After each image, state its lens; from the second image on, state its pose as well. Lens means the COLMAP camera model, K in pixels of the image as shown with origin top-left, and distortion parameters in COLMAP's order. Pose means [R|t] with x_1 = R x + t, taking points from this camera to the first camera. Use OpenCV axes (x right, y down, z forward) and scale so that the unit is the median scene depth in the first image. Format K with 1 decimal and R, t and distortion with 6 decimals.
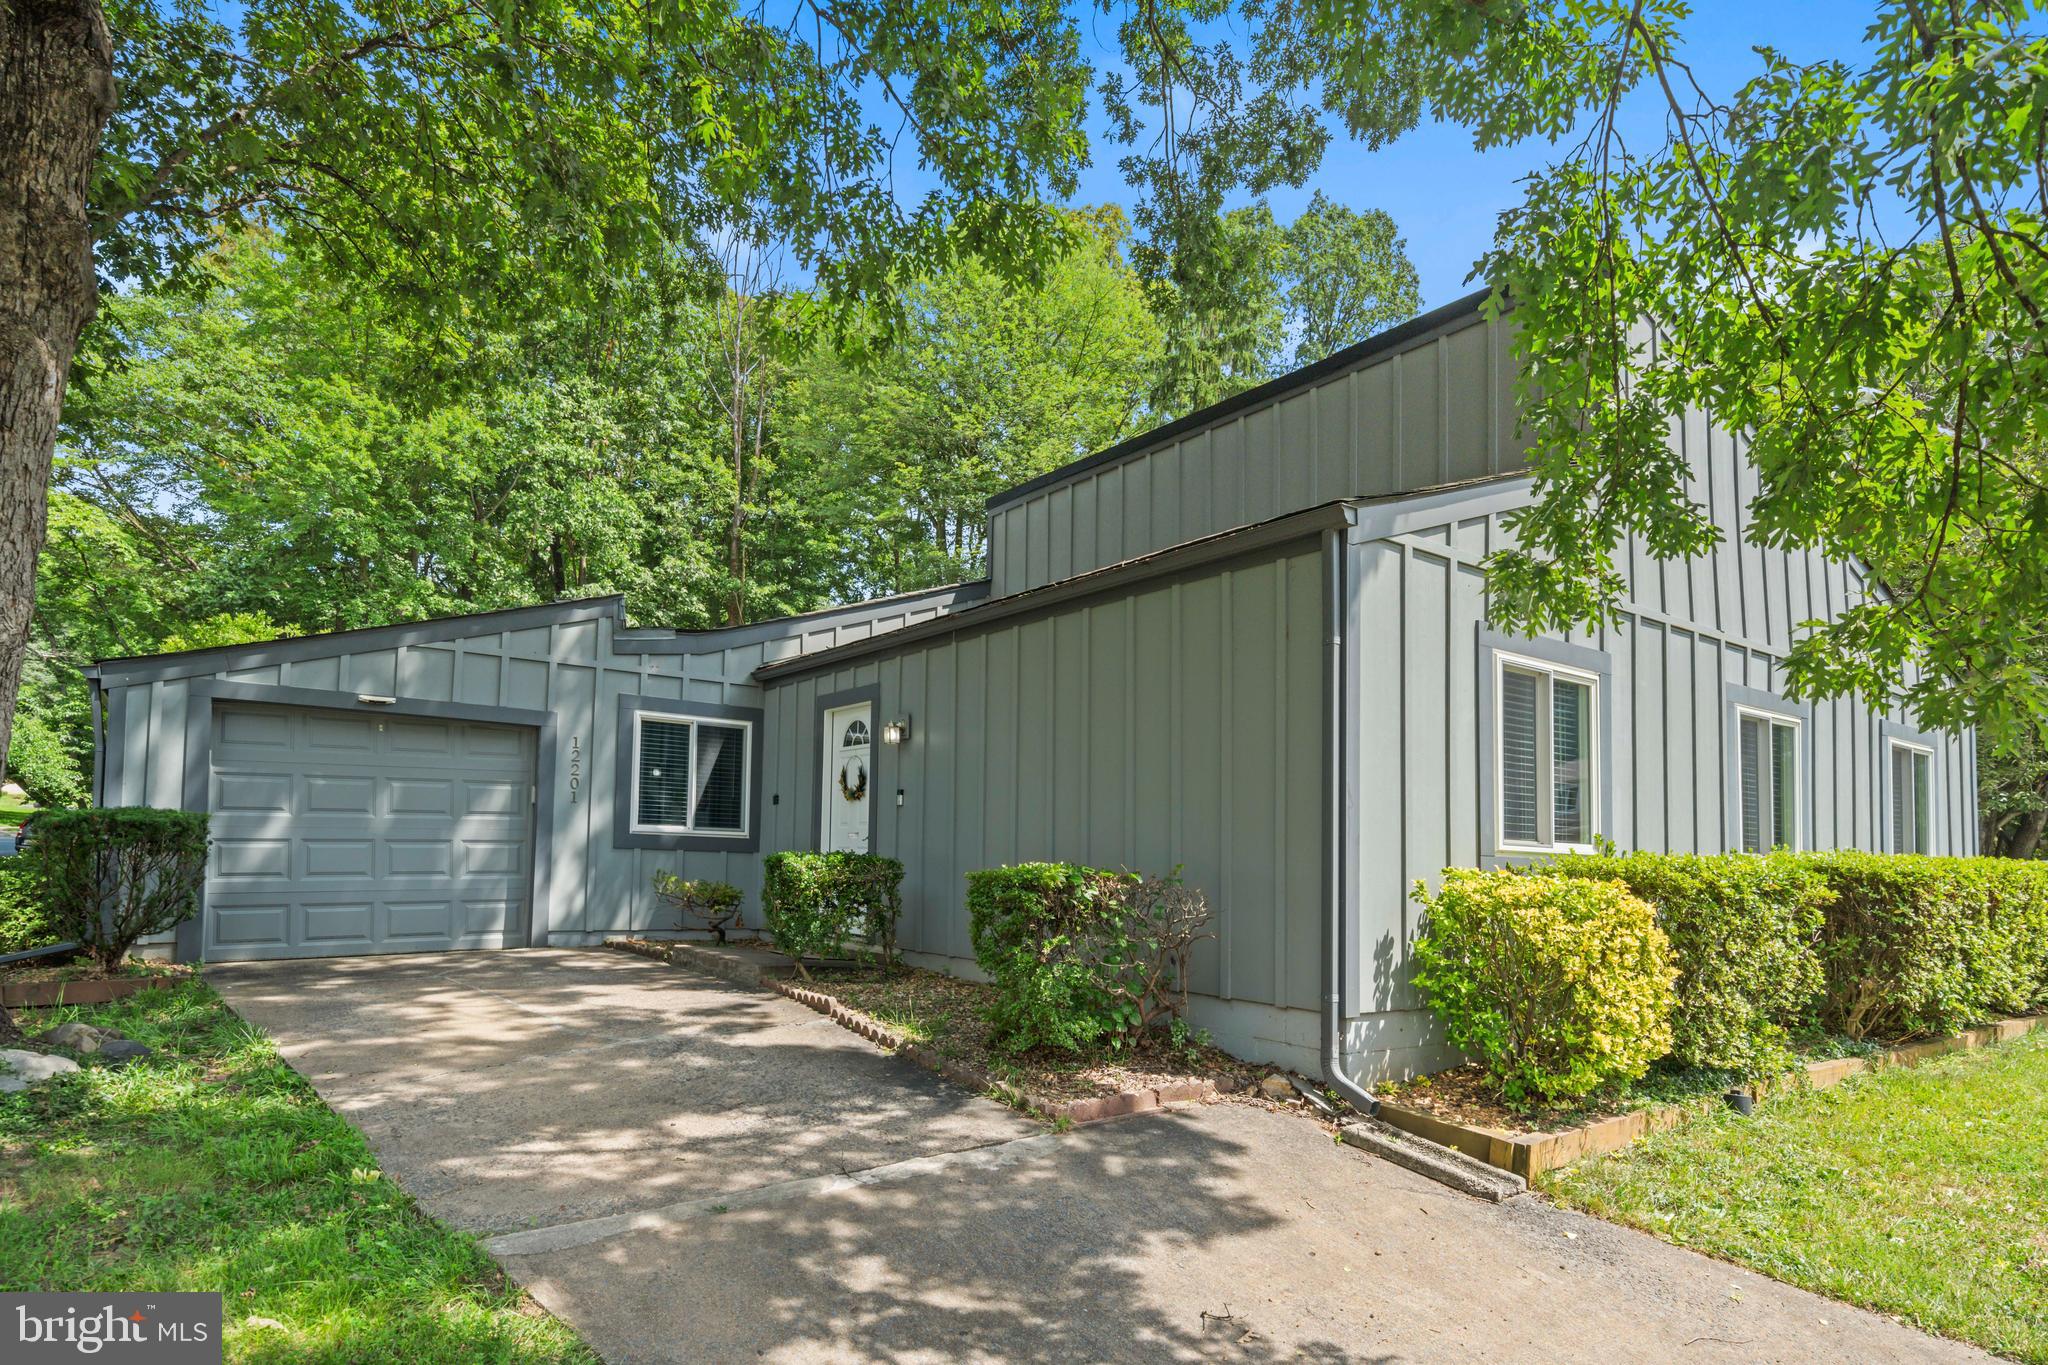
lens RADIAL K [[1111.3, 0, 1014.0], [0, 1111.3, 782.1], [0, 0, 1]] dist [-0.007130, -0.000783]
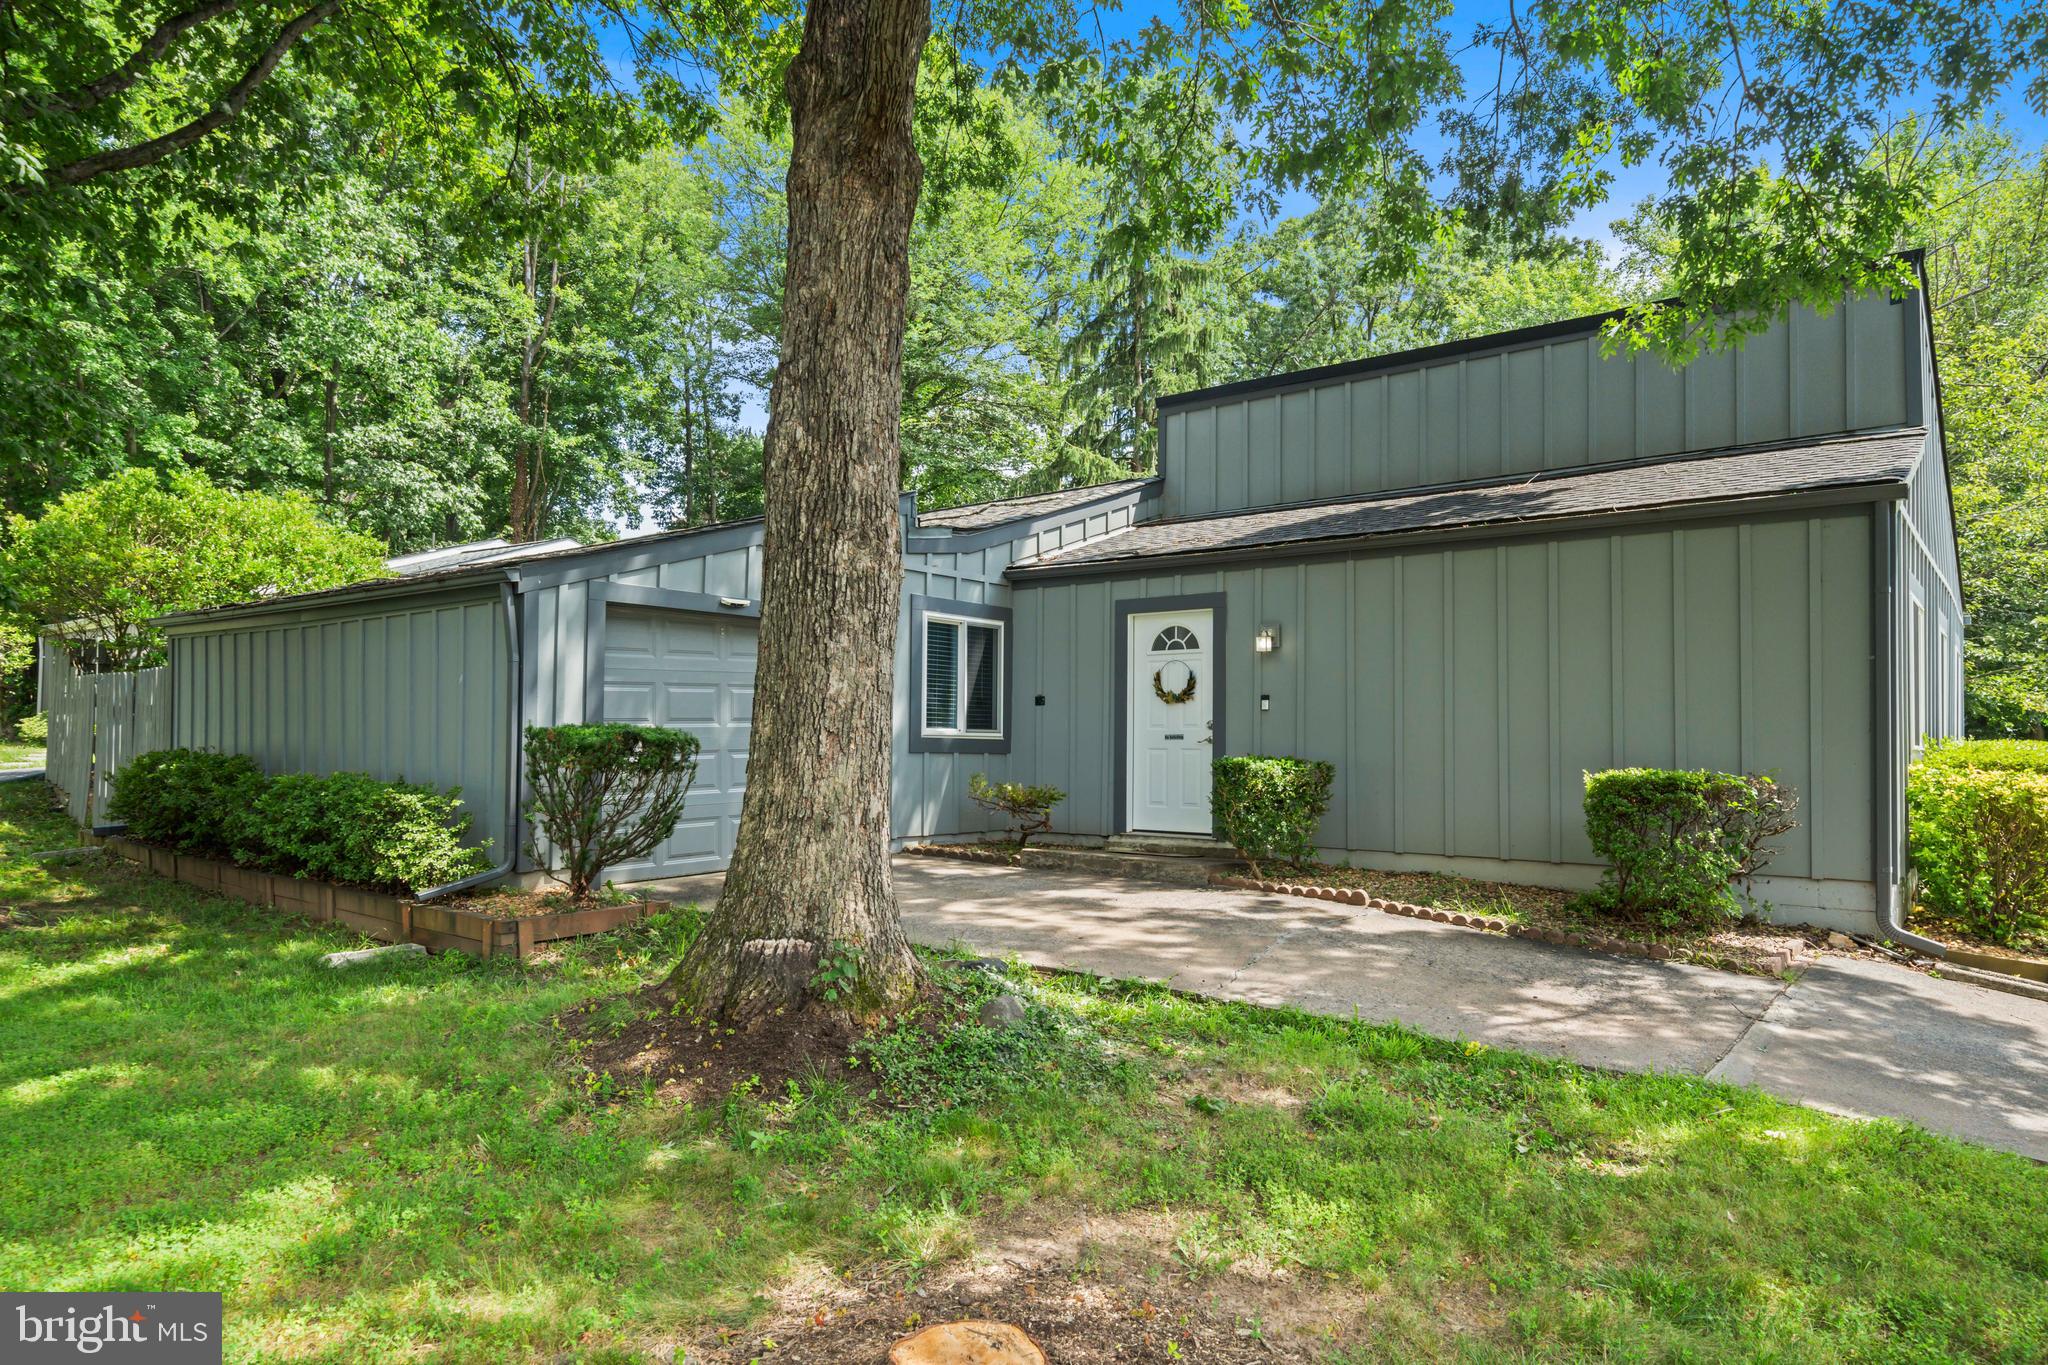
lens RADIAL K [[1206.4, 0, 1024.8], [0, 1206.4, 693.3], [0, 0, 1]] dist [0.004872, 0.000168]
pose [[0.970320, -0.007209, 0.241716, -0.493381], [-0.000489, 0.999495, 0.031775, -0.025380], [-0.241823, -0.030951, 0.969827, -0.050553]]
